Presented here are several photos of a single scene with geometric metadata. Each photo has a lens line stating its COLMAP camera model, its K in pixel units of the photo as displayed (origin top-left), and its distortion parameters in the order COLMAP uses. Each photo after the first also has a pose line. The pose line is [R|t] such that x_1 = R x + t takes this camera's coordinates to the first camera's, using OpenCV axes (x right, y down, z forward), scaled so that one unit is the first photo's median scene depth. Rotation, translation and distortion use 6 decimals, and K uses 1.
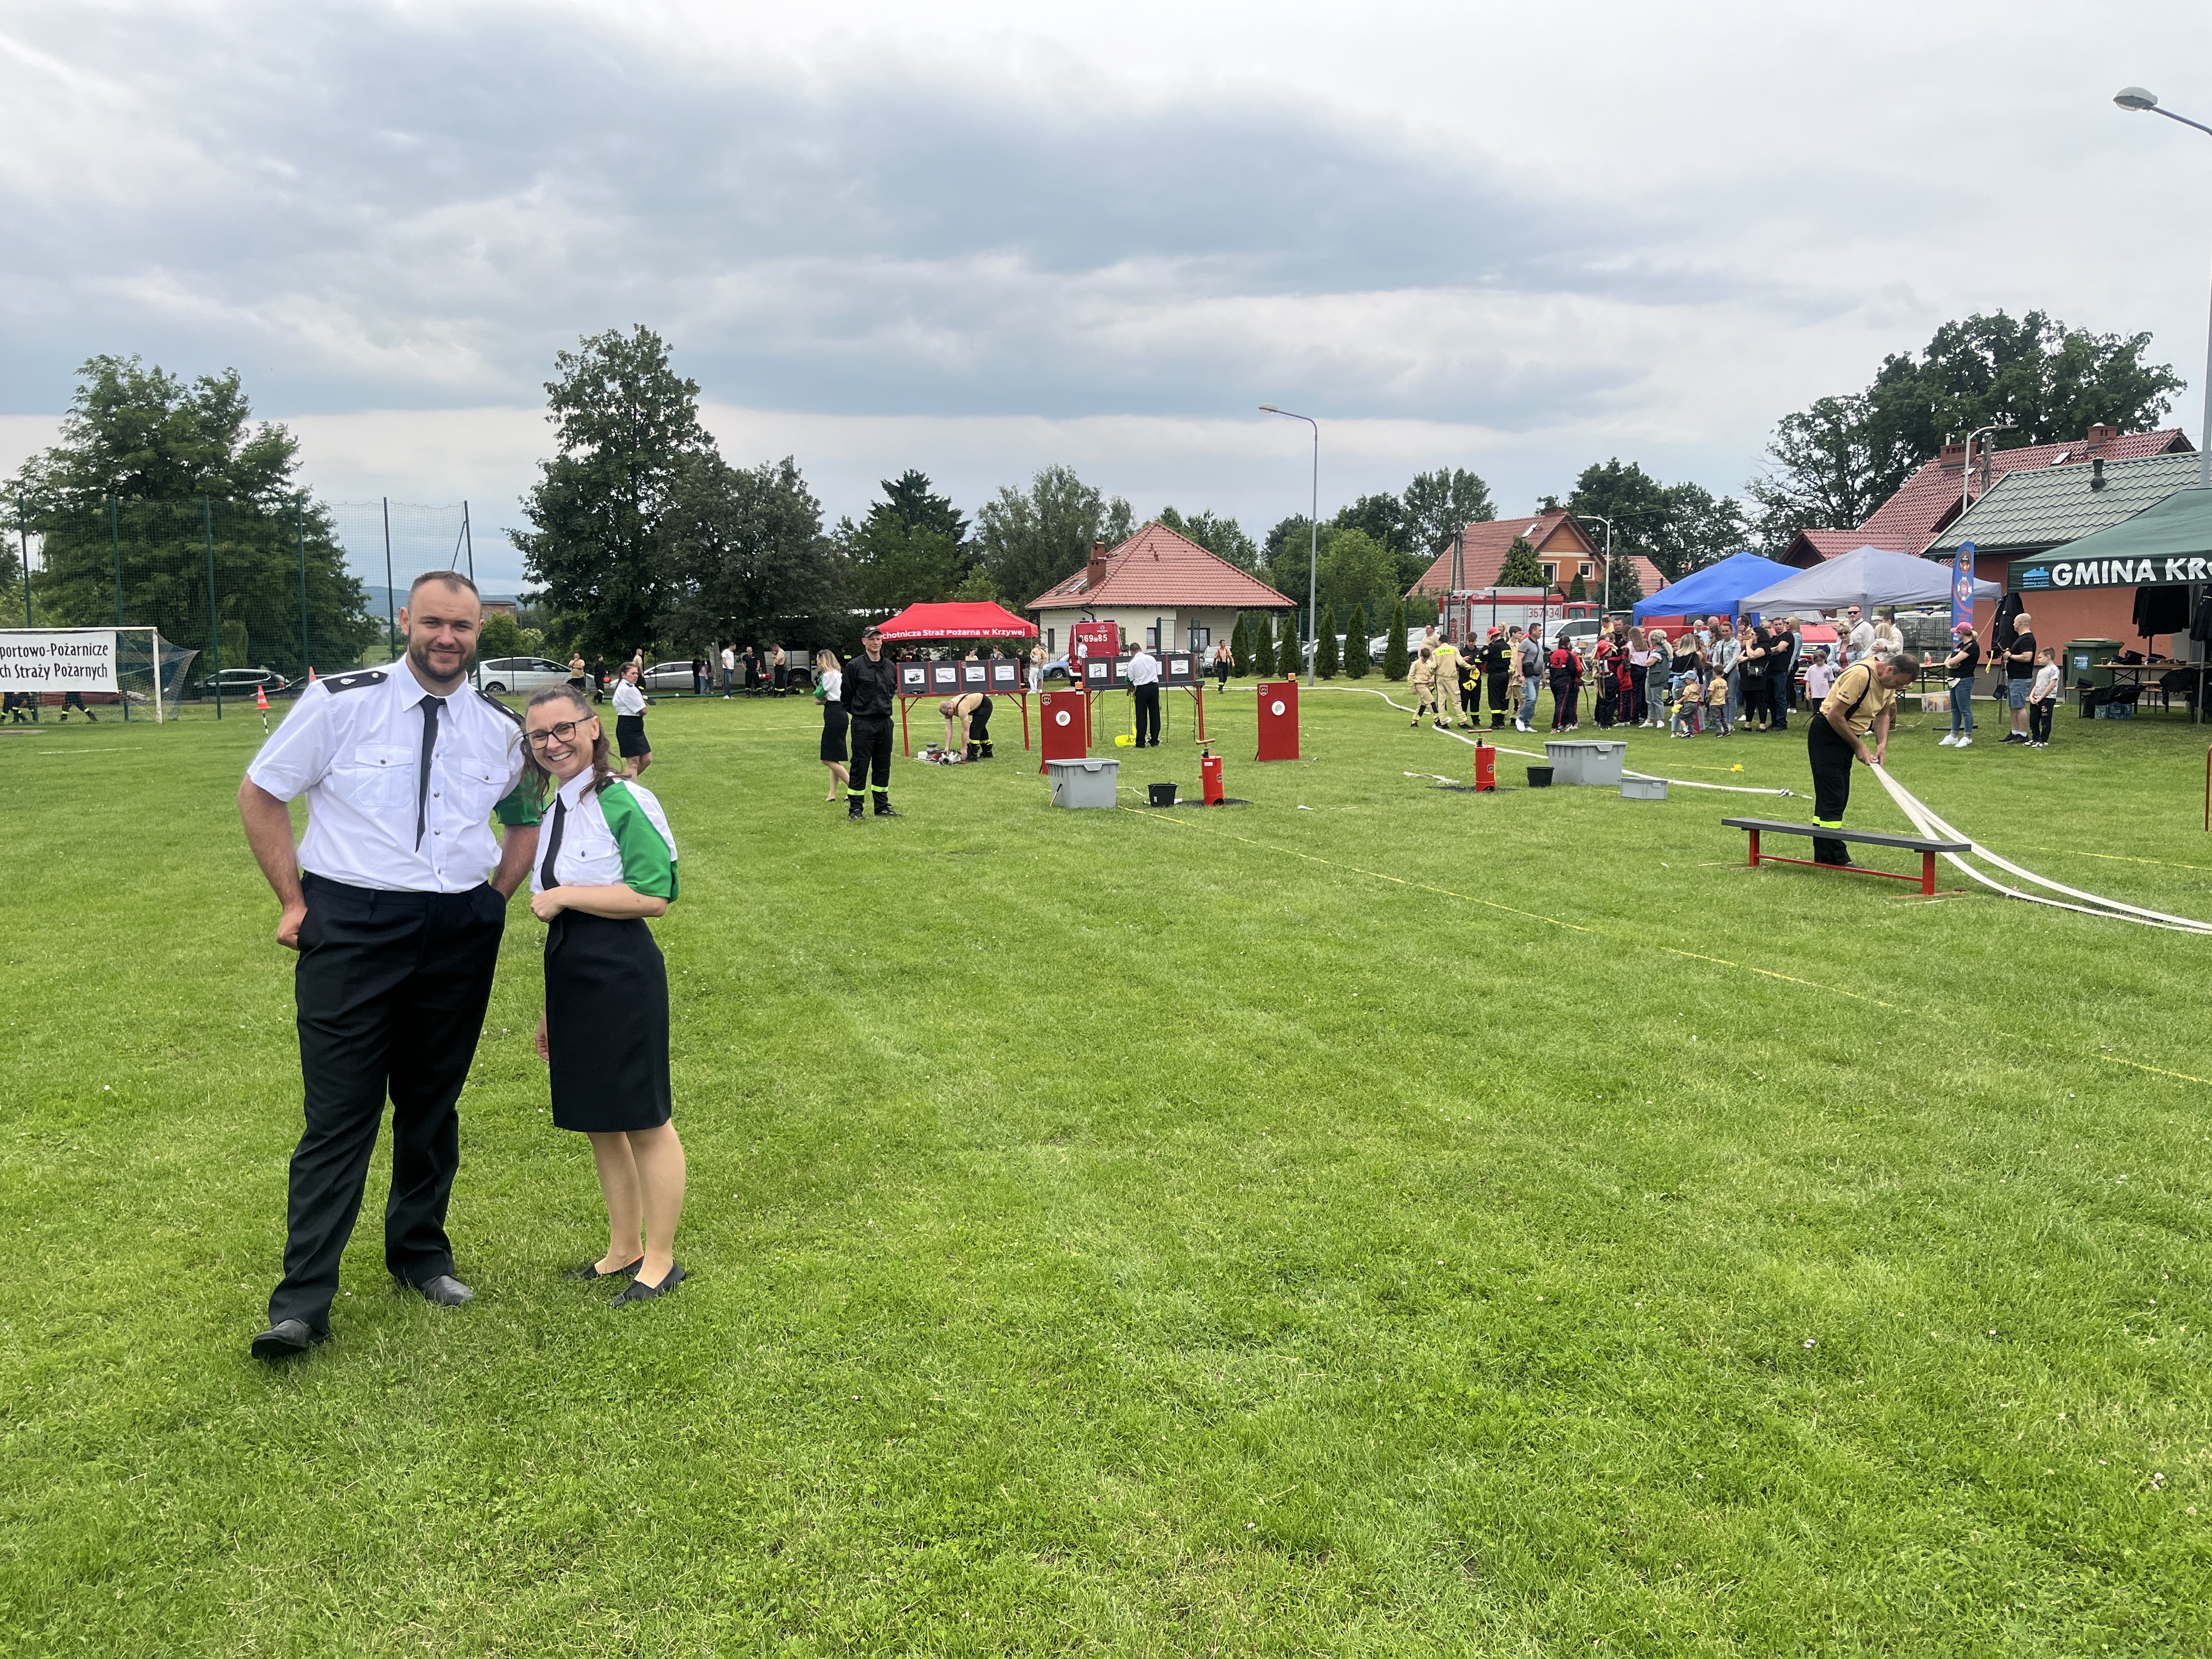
lens RADIAL K [[1685.1, 0, 1120.6], [0, 1685.1, 819.2], [0, 0, 1]] dist [0.046110, -0.057853]
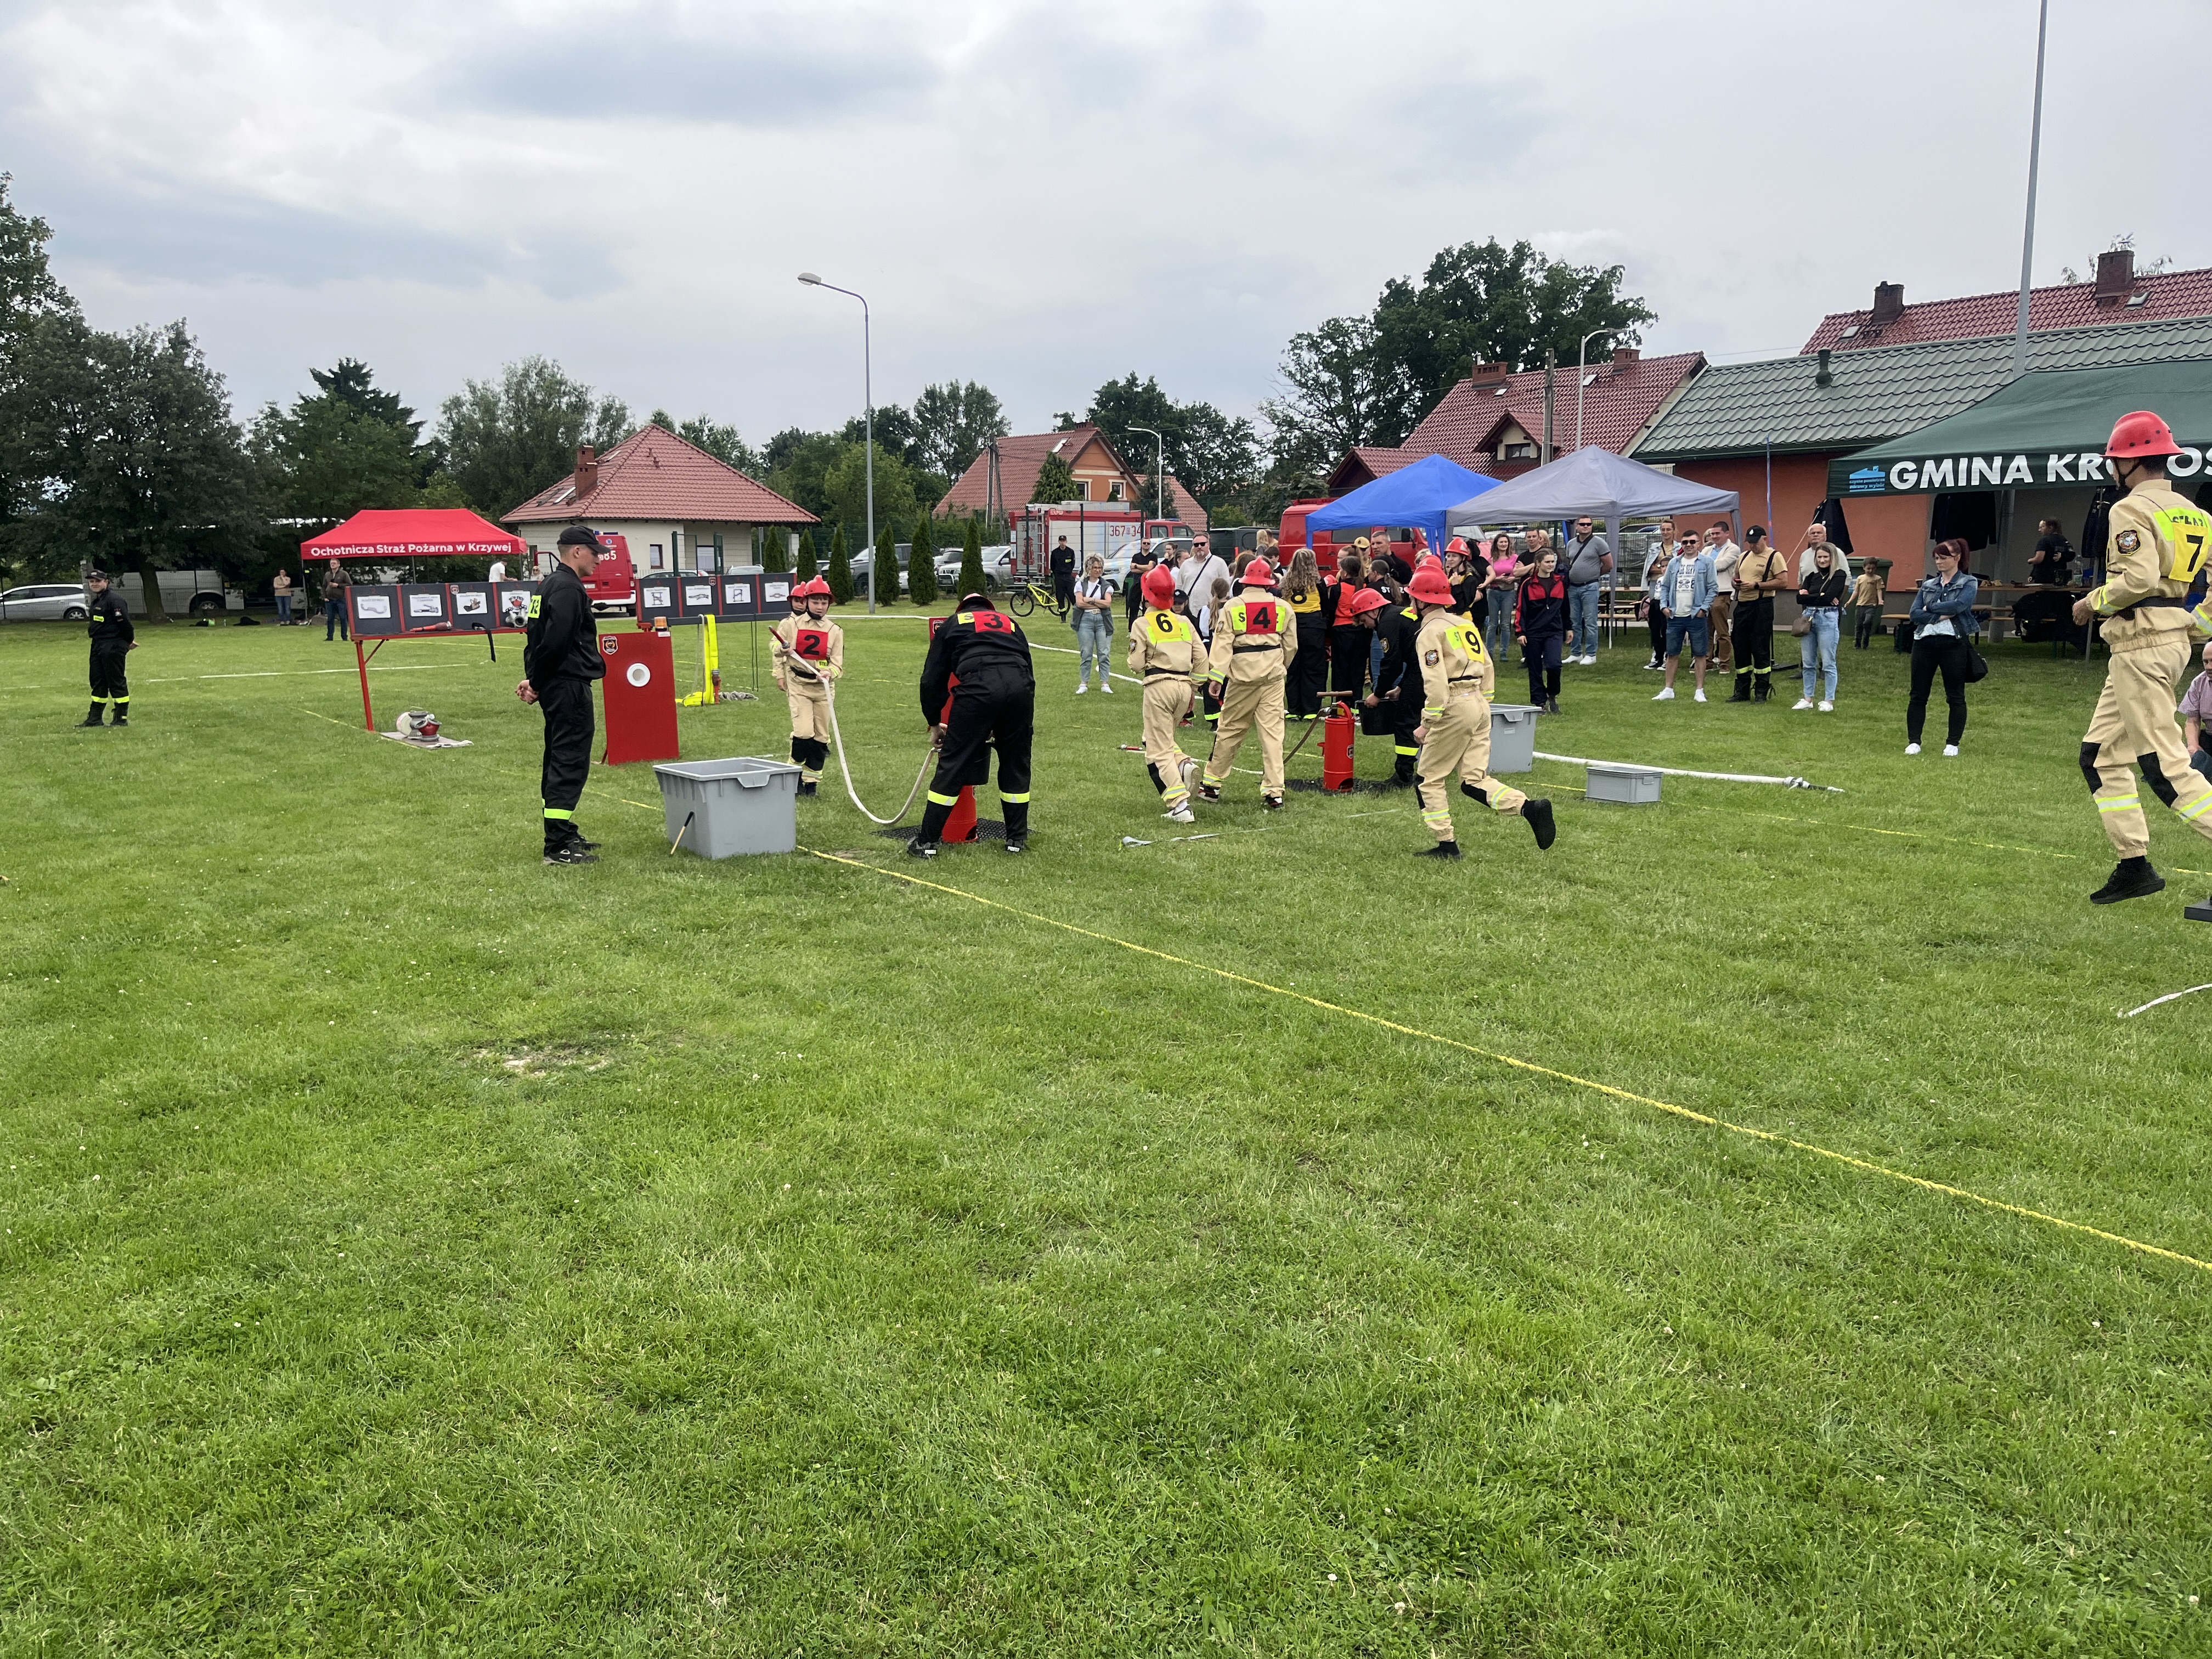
lens RADIAL K [[1685.1, 0, 1105.7], [0, 1685.1, 826.5], [0, 0, 1]] dist [0.046110, -0.057853]
pose [[0.958742, -0.042337, 0.281108, -0.009568], [0.028289, 0.998148, 0.053846, -0.006557], [-0.282867, -0.043672, 0.958164, 0.068429]]
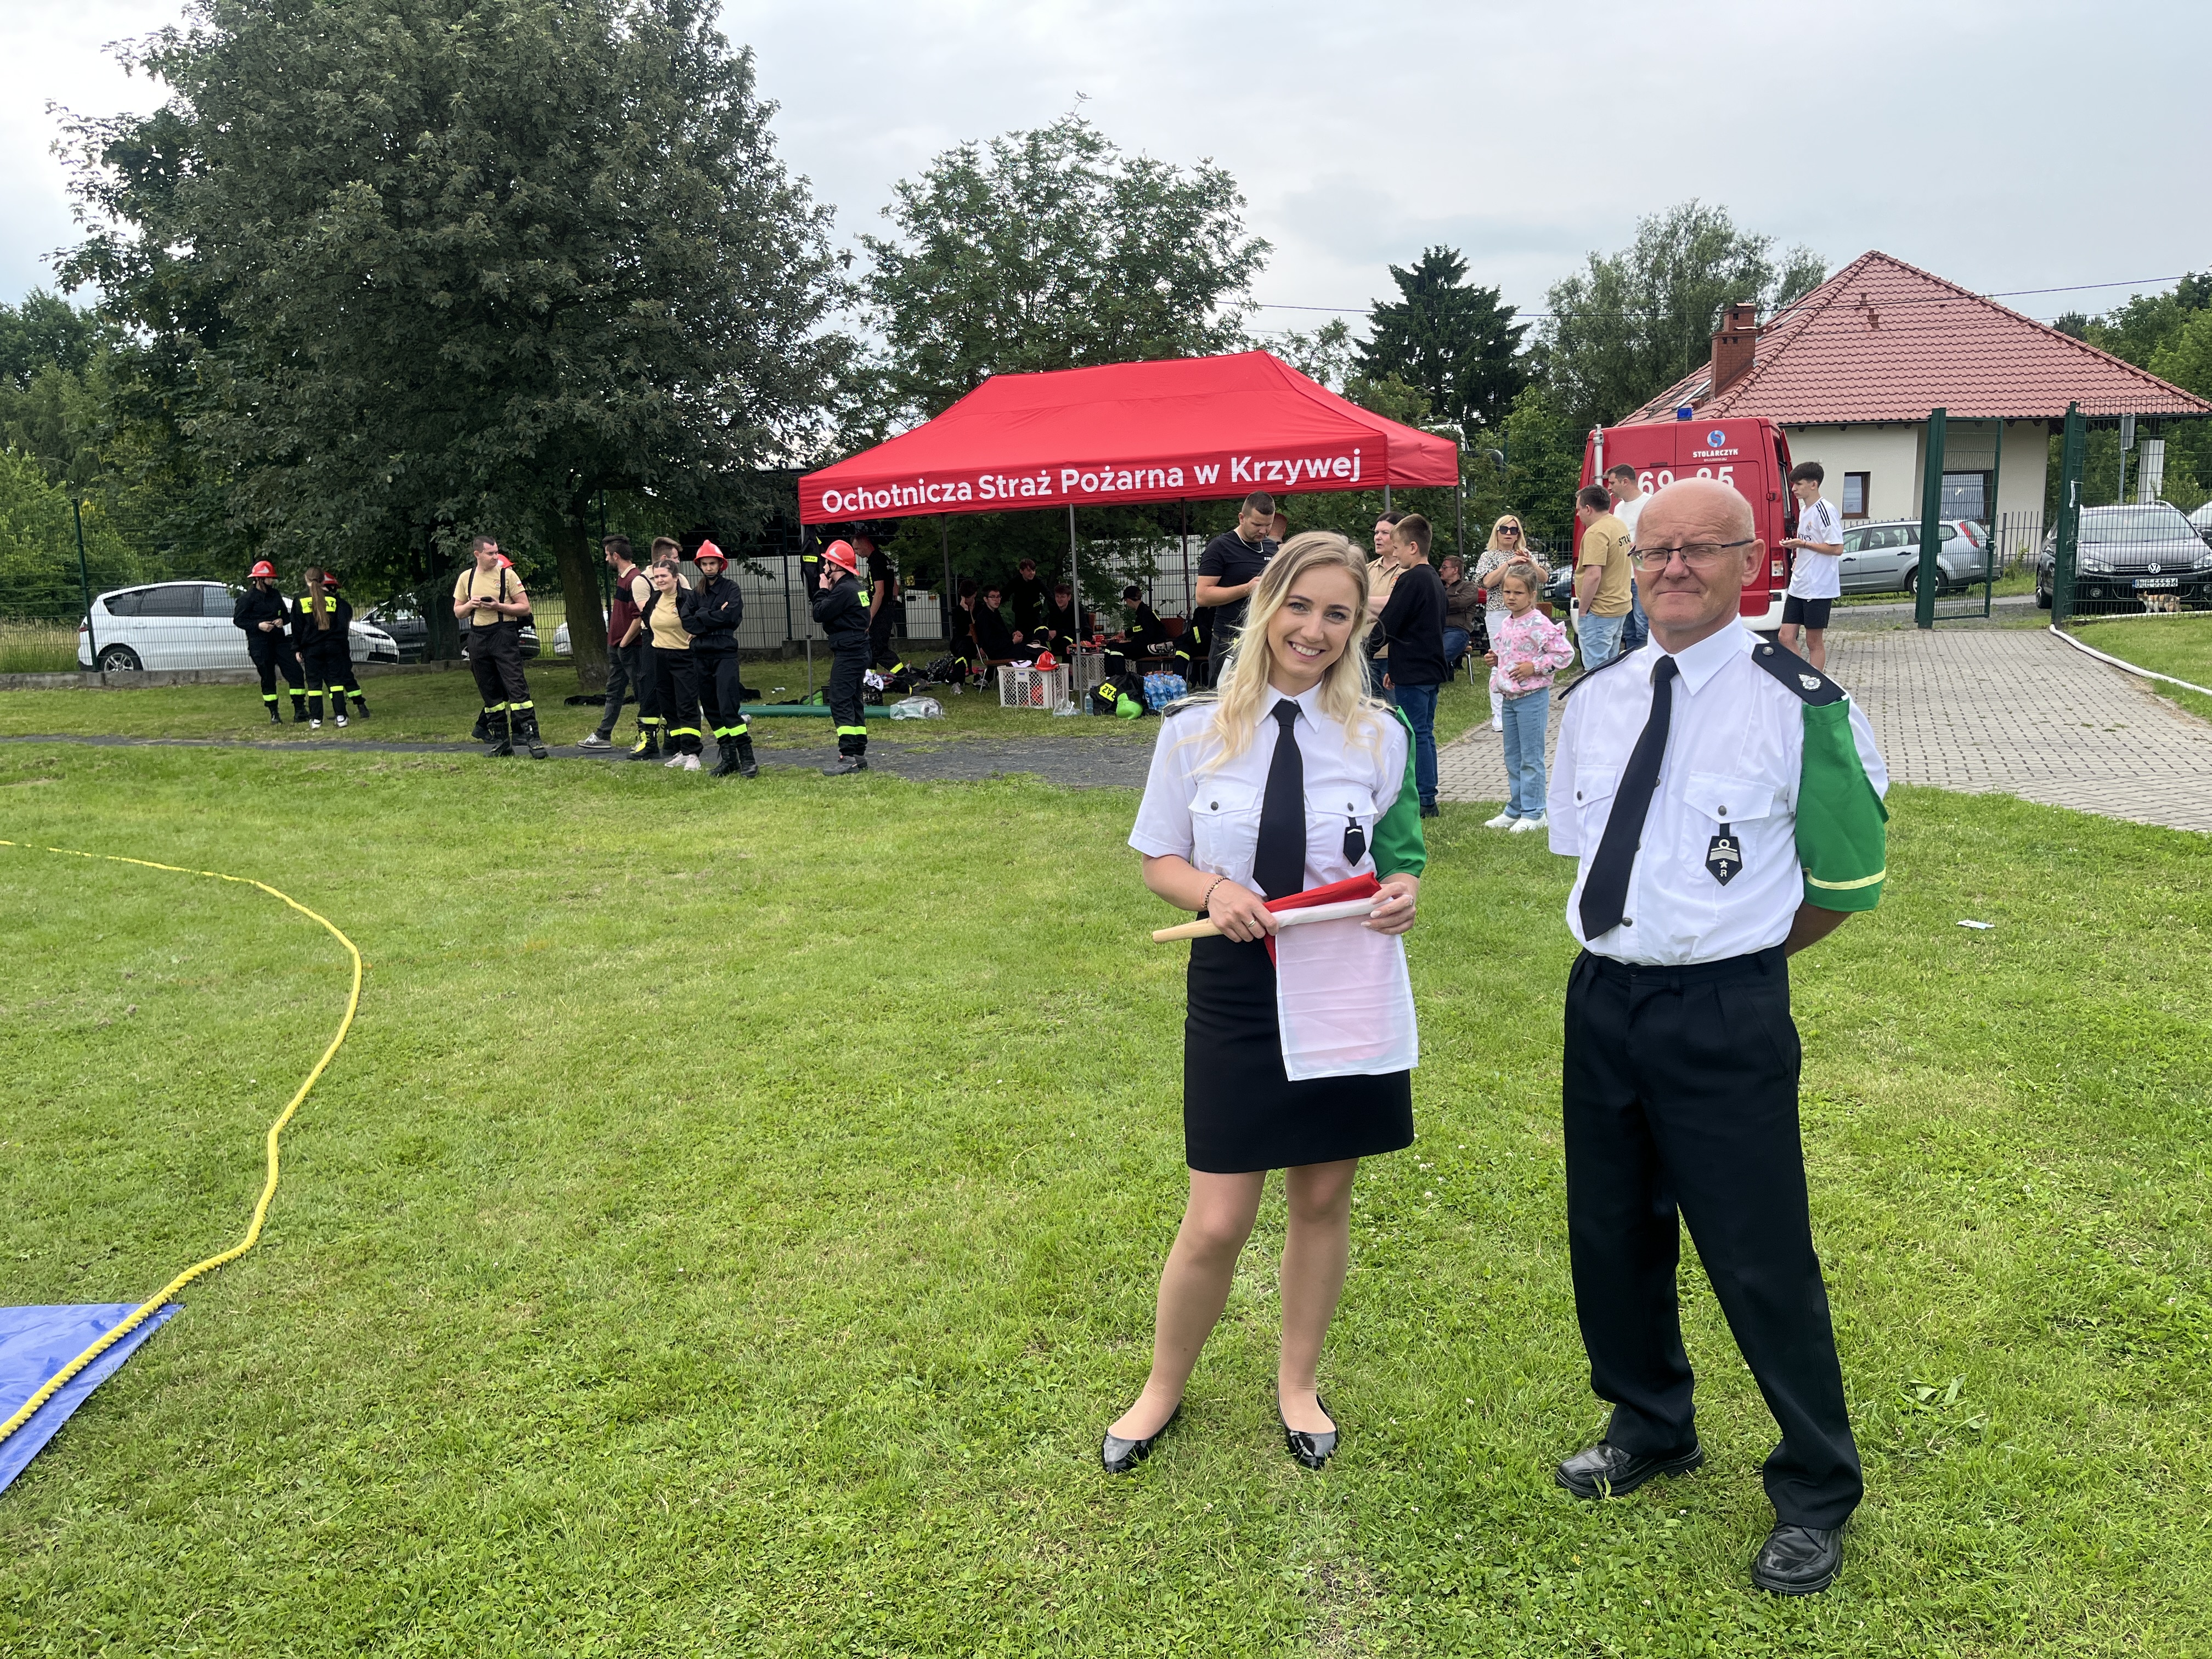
lens RADIAL K [[1685.1, 0, 1086.9], [0, 1685.1, 816.3], [0, 0, 1]] dist [0.046110, -0.057853]
pose [[0.927332, 0.038588, -0.372244, -0.000258], [-0.013480, 0.997469, 0.069819, -0.043875], [0.373996, -0.059728, 0.925505, 0.431150]]
